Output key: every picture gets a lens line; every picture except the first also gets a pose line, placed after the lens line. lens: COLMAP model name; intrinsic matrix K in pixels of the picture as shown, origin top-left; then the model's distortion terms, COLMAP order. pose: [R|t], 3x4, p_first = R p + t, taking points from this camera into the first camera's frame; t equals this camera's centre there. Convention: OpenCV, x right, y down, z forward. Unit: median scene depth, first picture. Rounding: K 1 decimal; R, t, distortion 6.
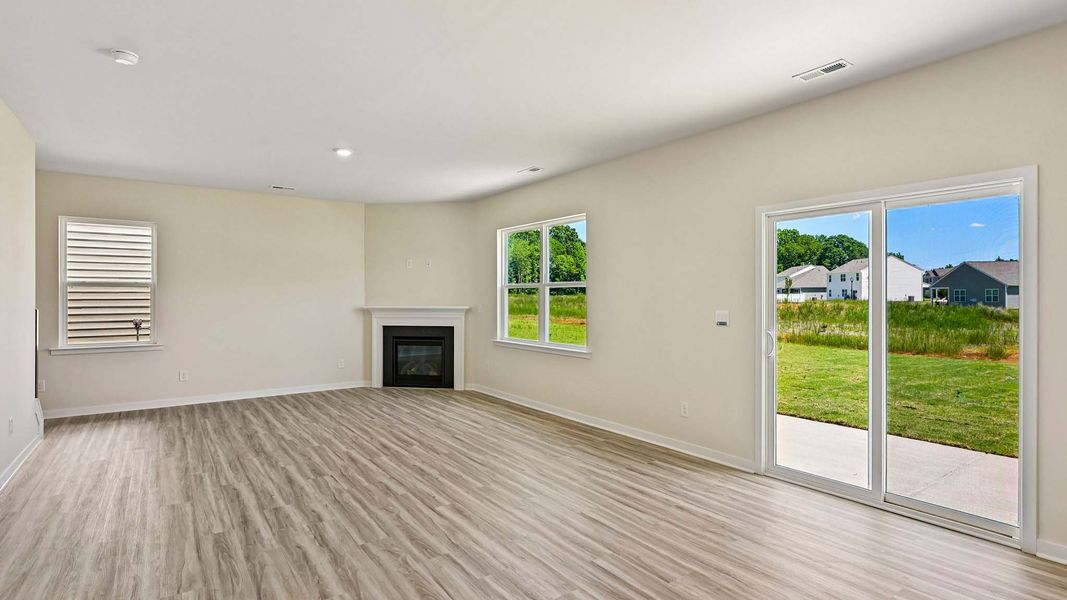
lens RADIAL K [[518.2, 0, 530.0], [0, 518.2, 292.0], [0, 0, 1]] dist [-0.002306, 0.000493]
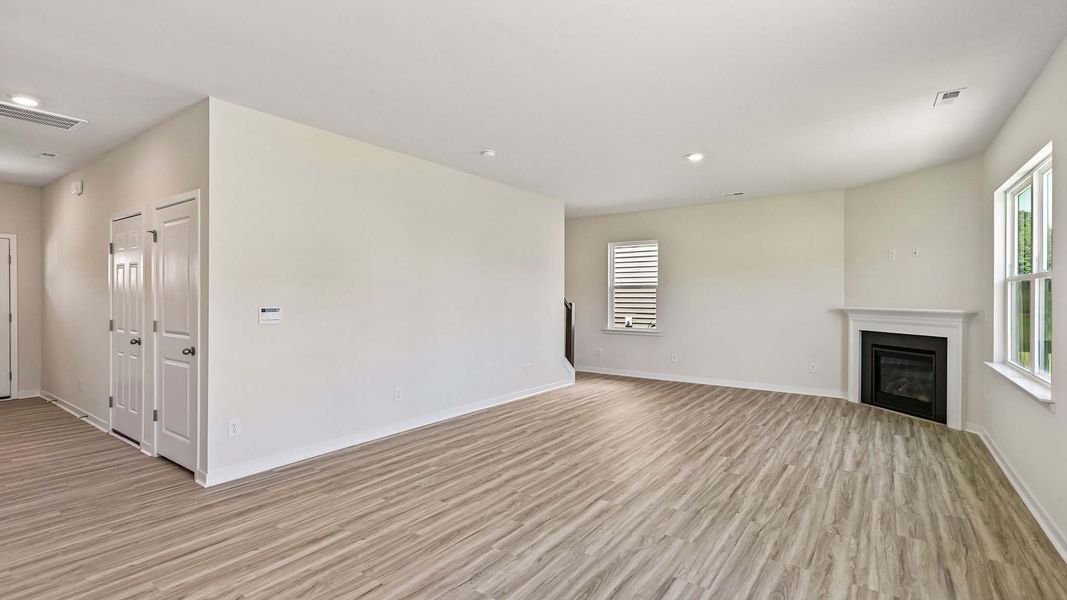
lens RADIAL K [[493.2, 0, 536.4], [0, 493.2, 295.0], [0, 0, 1]] dist [-0.006459, 0.000365]
pose [[0.320788, -0.000777, -0.947151, 0.496346], [0.007622, 0.999969, 0.001761, 0.003752], [0.947120, -0.007784, 0.320784, 0.396907]]
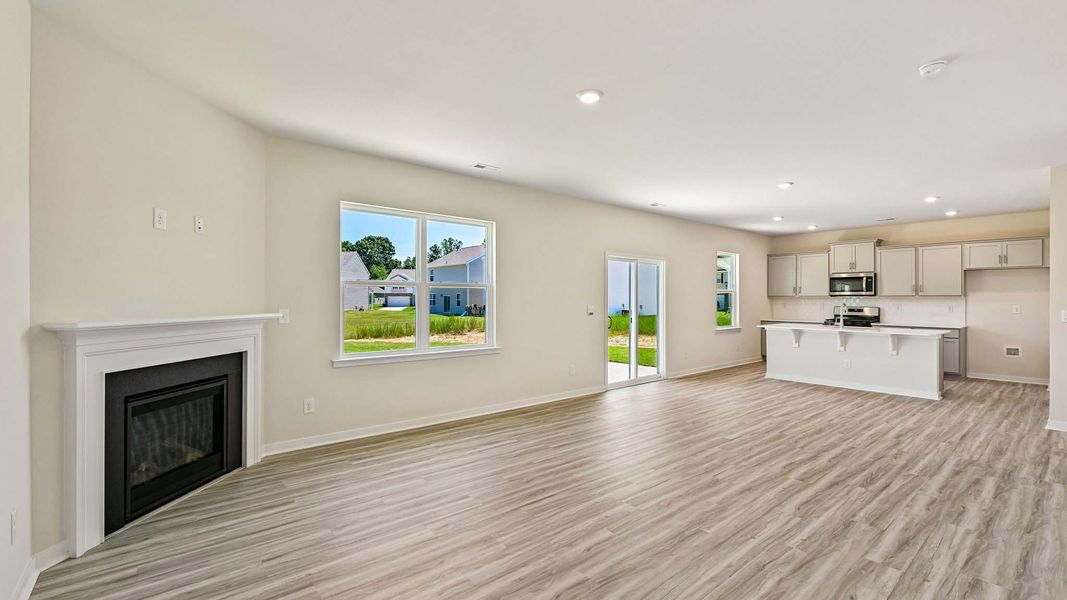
lens RADIAL K [[449.3, 0, 537.5], [0, 449.3, 306.0], [0, 0, 1]] dist [-0.004484, -0.000298]
pose [[-0.066888, -0.016189, 0.997629, -1.009558], [-0.012466, 0.999804, 0.015388, 0.012985], [-0.997683, -0.011407, -0.067077, 1.158190]]
